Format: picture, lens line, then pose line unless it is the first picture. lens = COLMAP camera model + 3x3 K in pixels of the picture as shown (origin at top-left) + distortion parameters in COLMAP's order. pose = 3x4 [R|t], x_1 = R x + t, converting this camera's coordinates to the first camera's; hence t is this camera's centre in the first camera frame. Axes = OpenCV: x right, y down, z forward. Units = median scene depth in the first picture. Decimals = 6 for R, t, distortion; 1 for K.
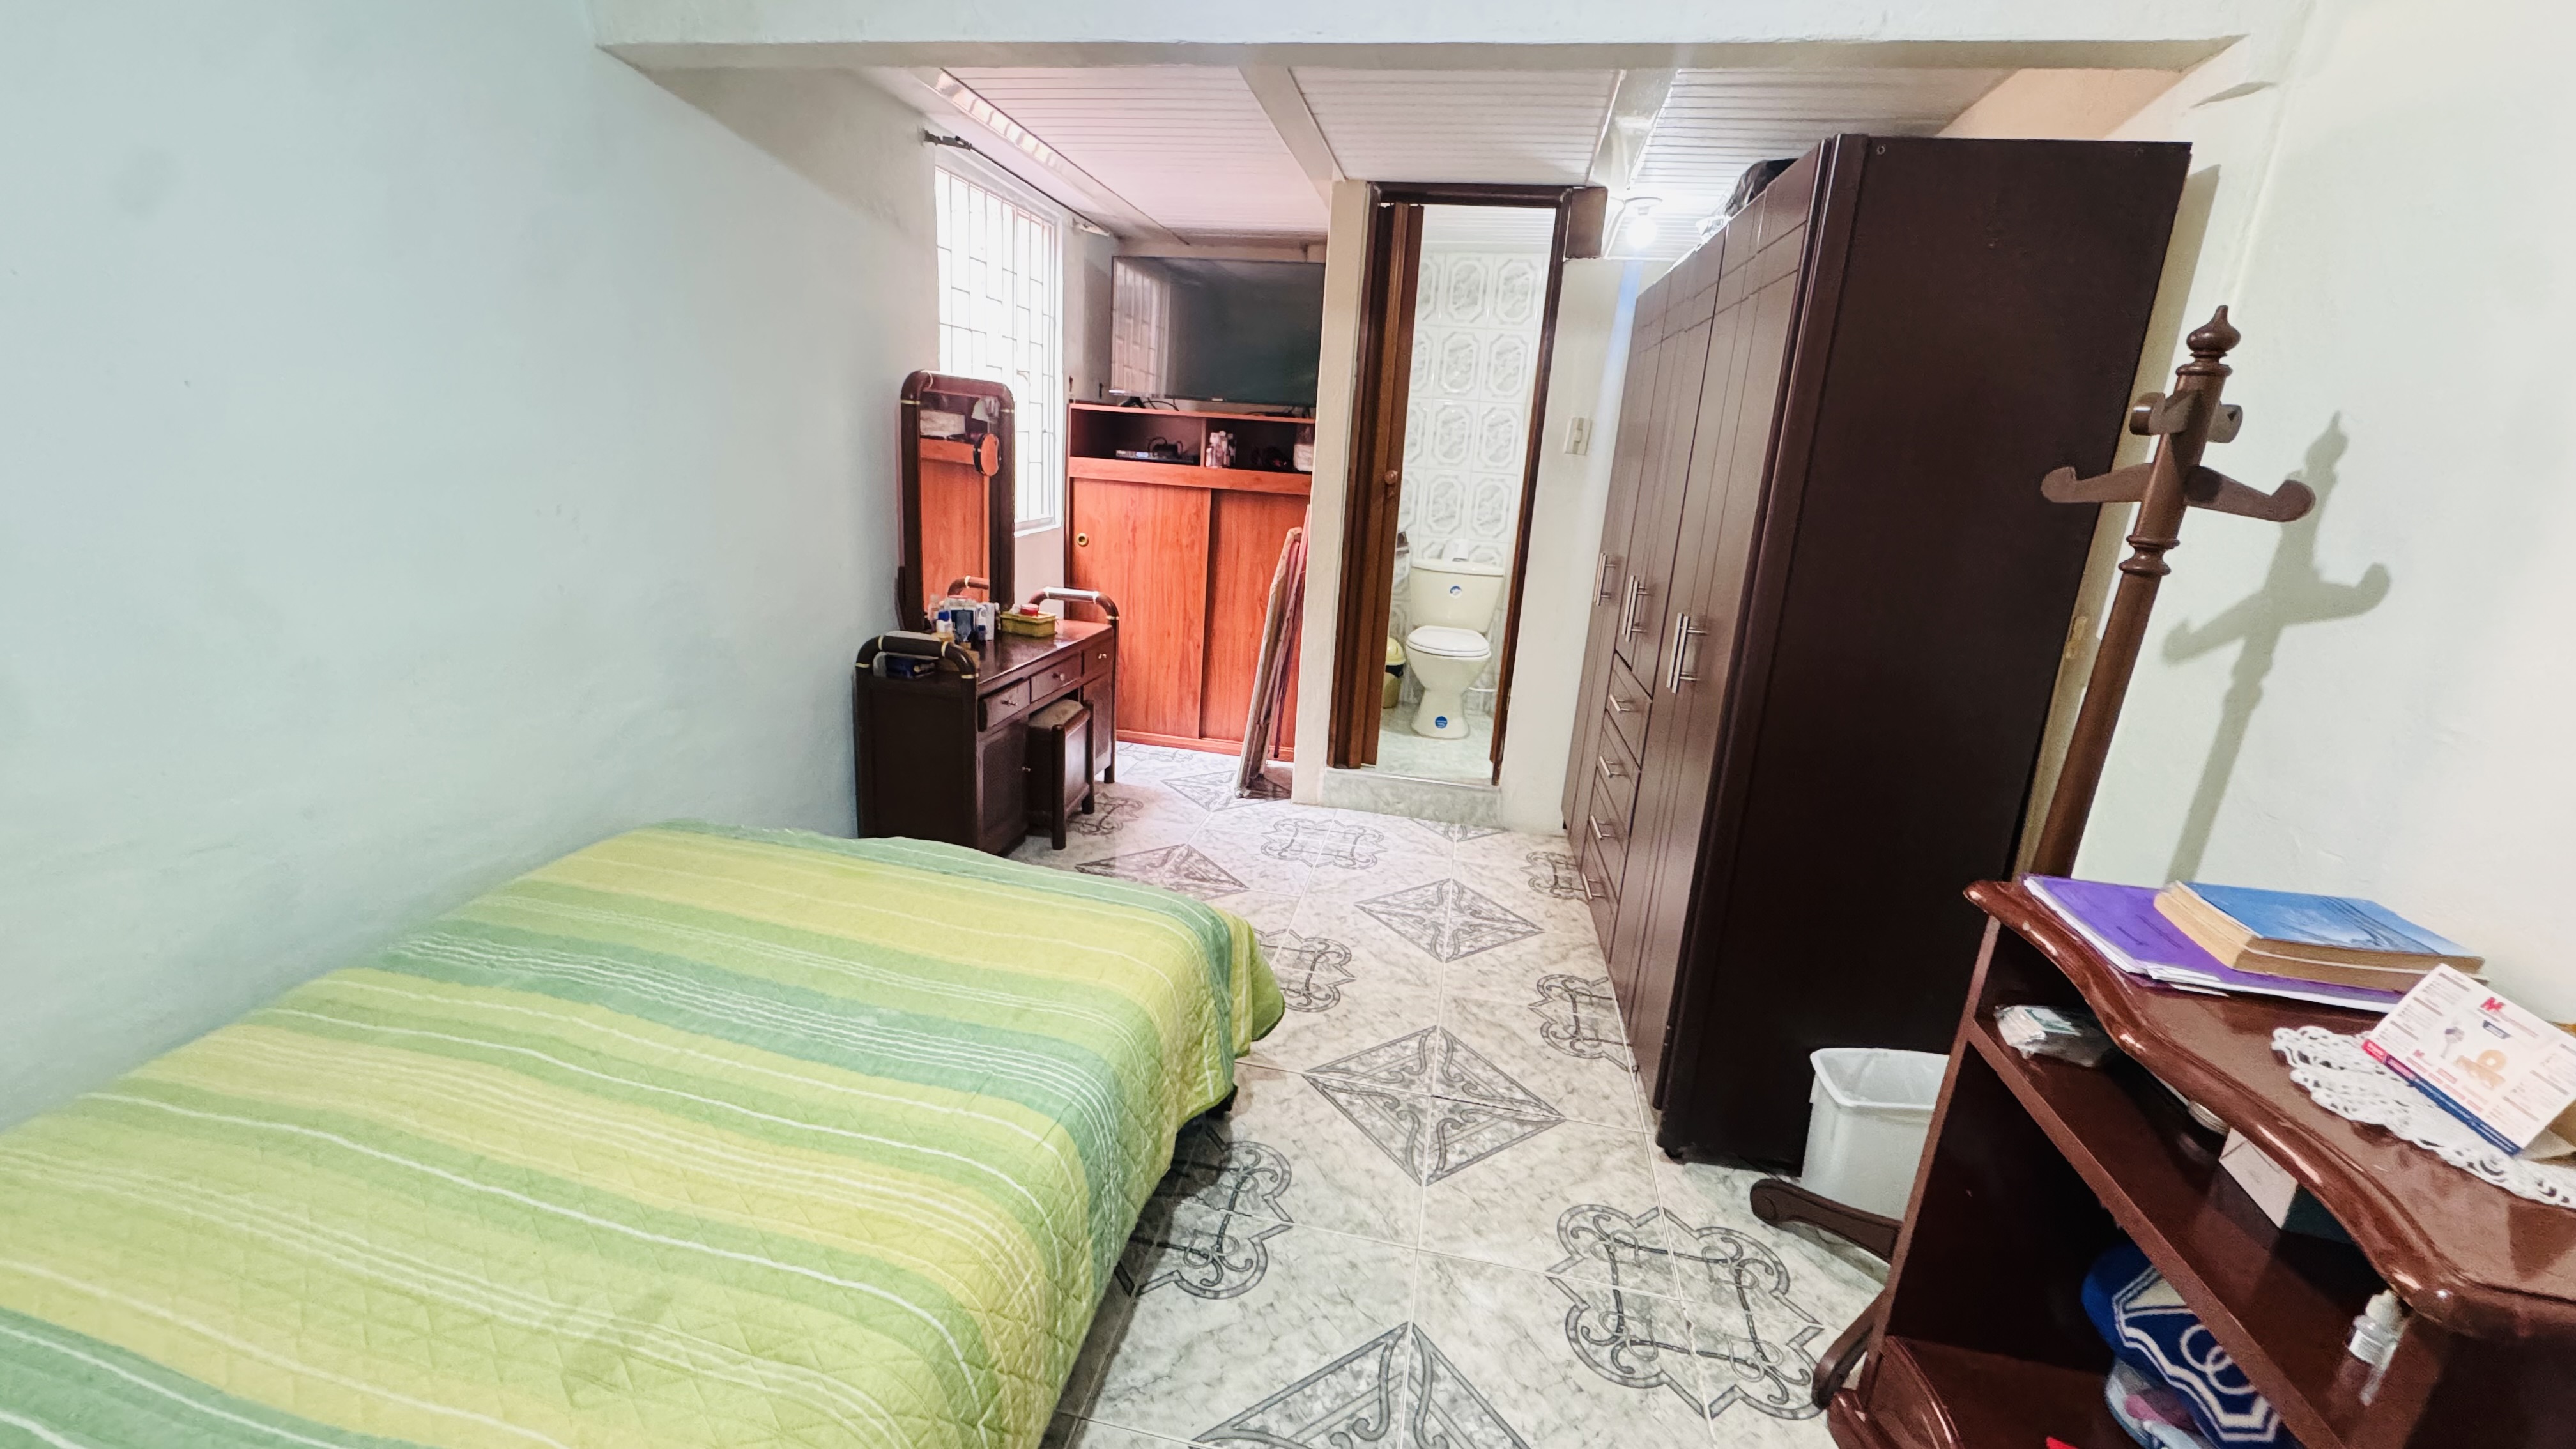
lens RADIAL K [[1028.5, 0, 1282.0], [0, 1028.5, 736.5], [0, 0, 1]] dist [-0.003920, 0.000112]
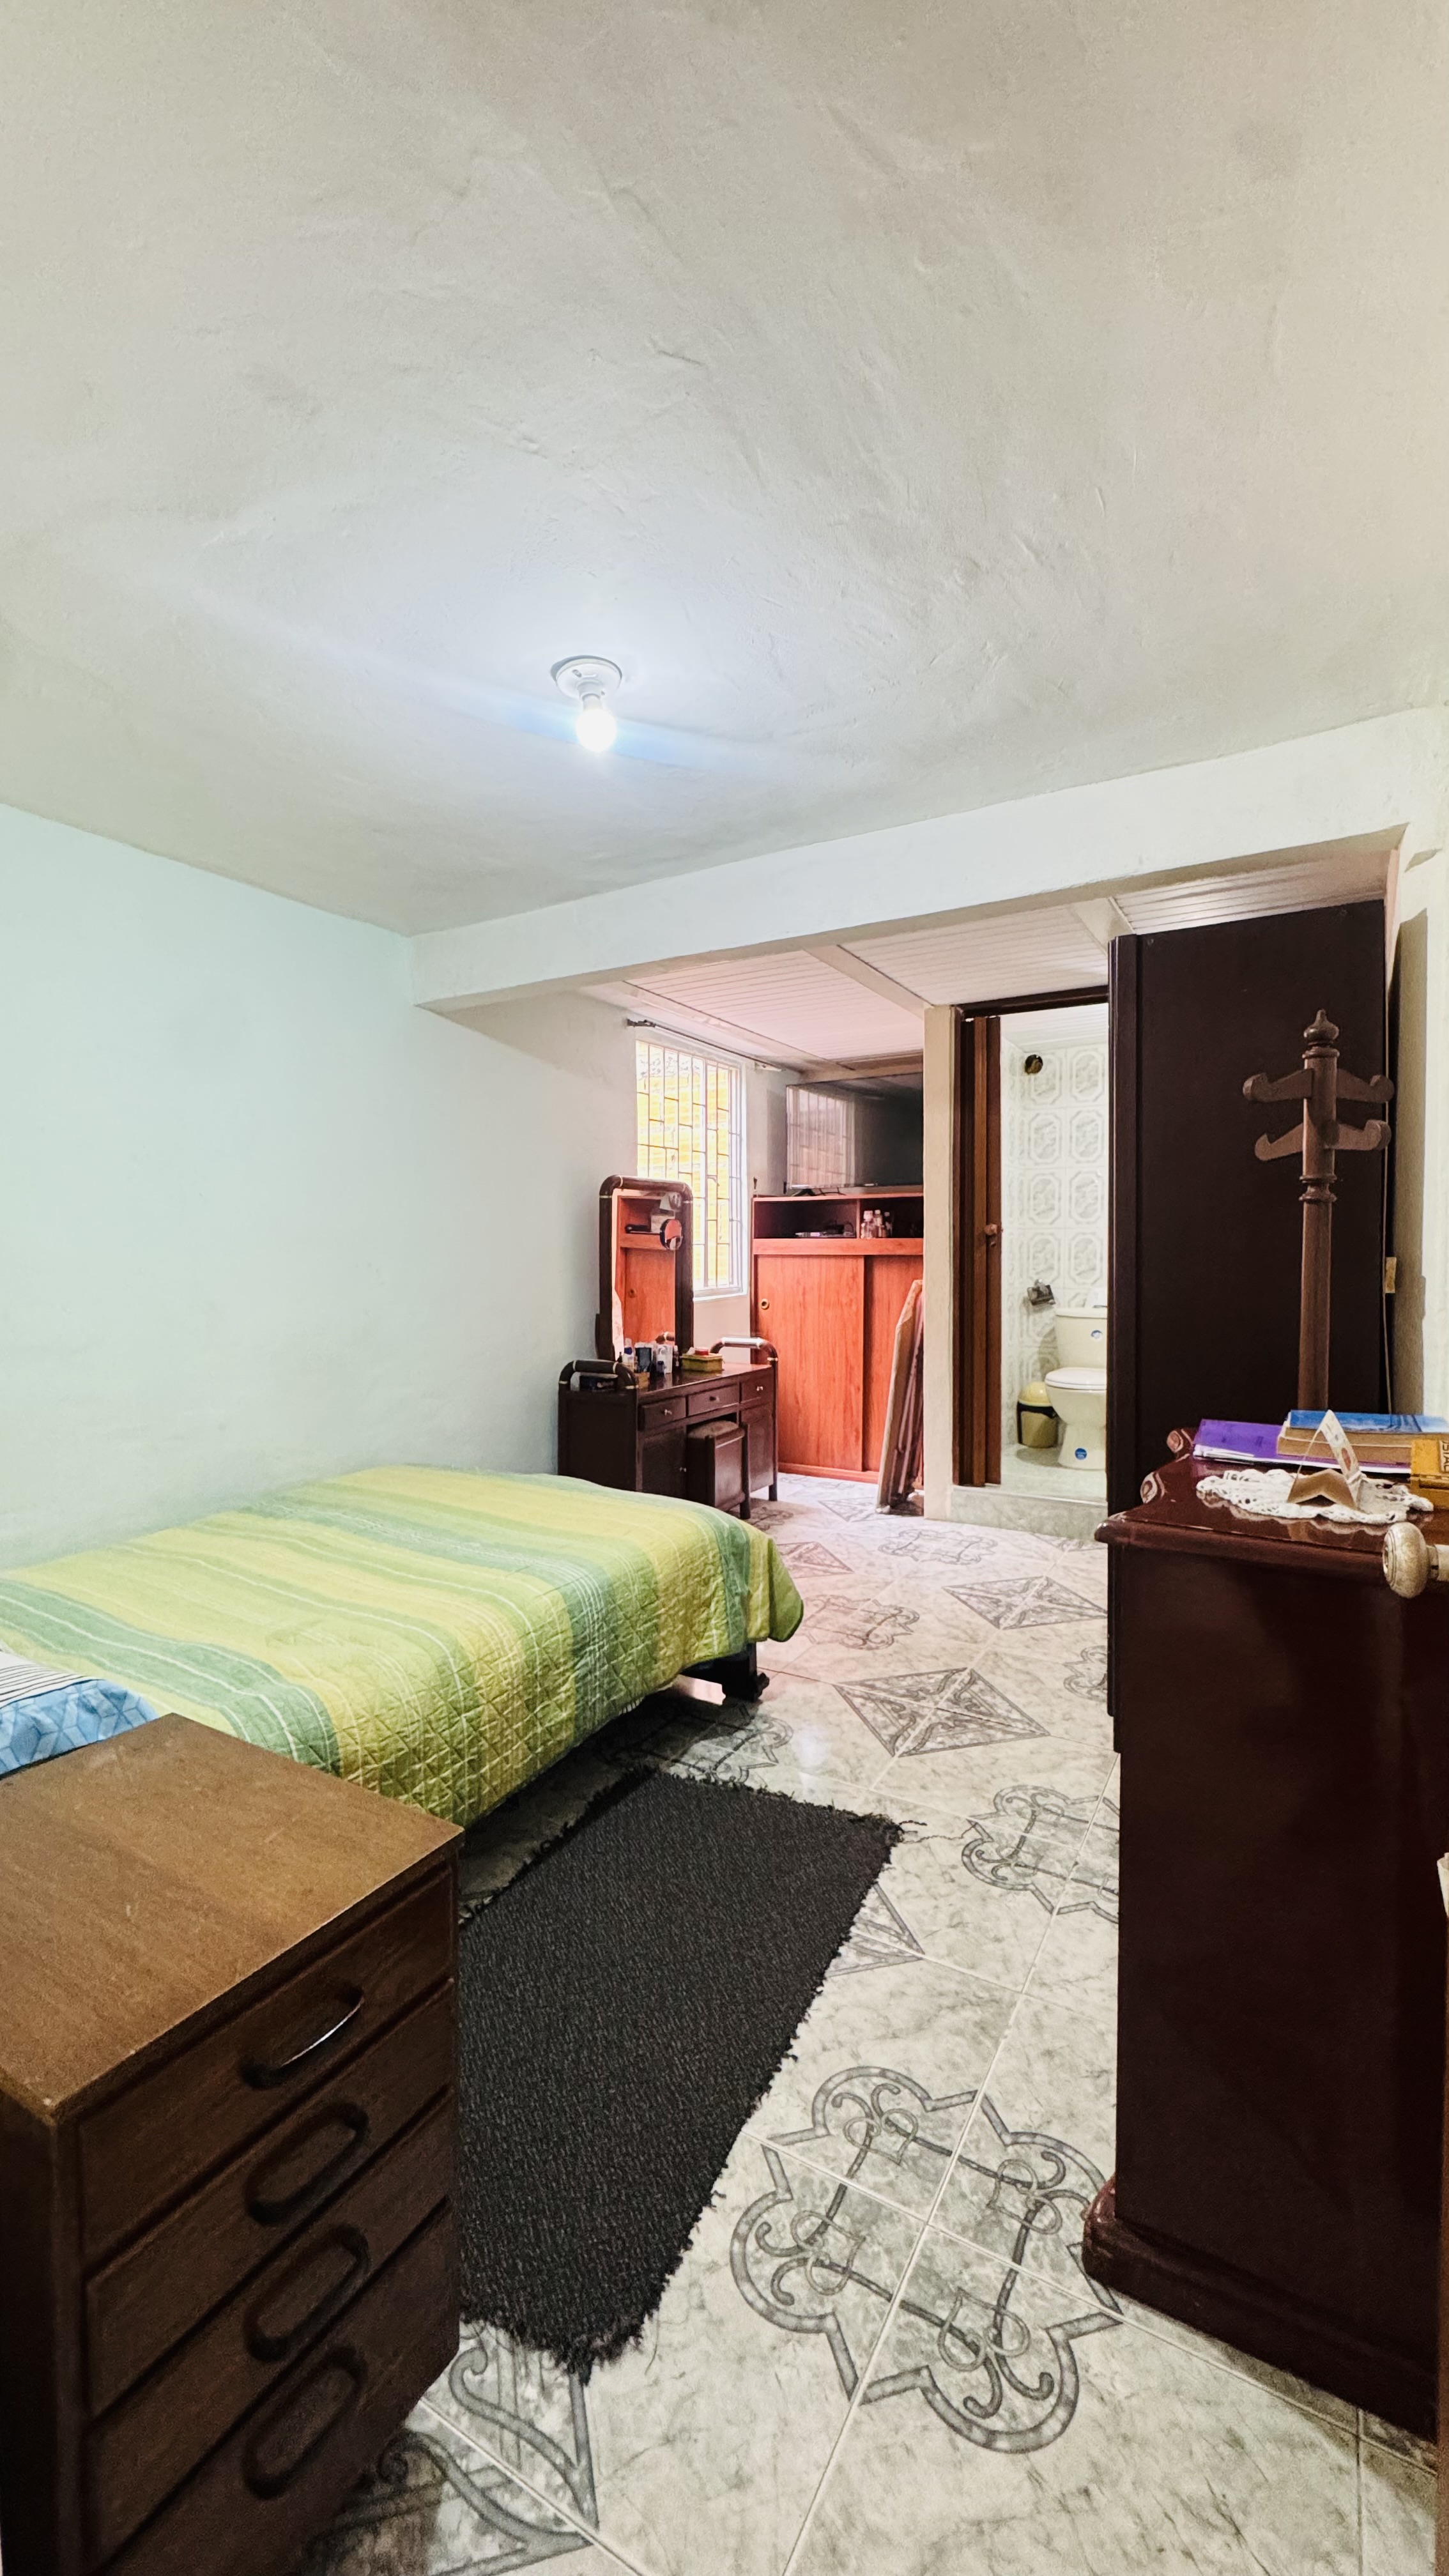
lens RADIAL K [[1028.5, 0, 712.5], [0, 1028.5, 1304.1], [0, 0, 1]] dist [-0.003920, 0.000112]
pose [[0.938326, -0.047945, -0.342412, 0.206297], [-0.032821, 0.973516, -0.226251, 0.108159], [0.344191, 0.223536, 0.911902, -0.165353]]
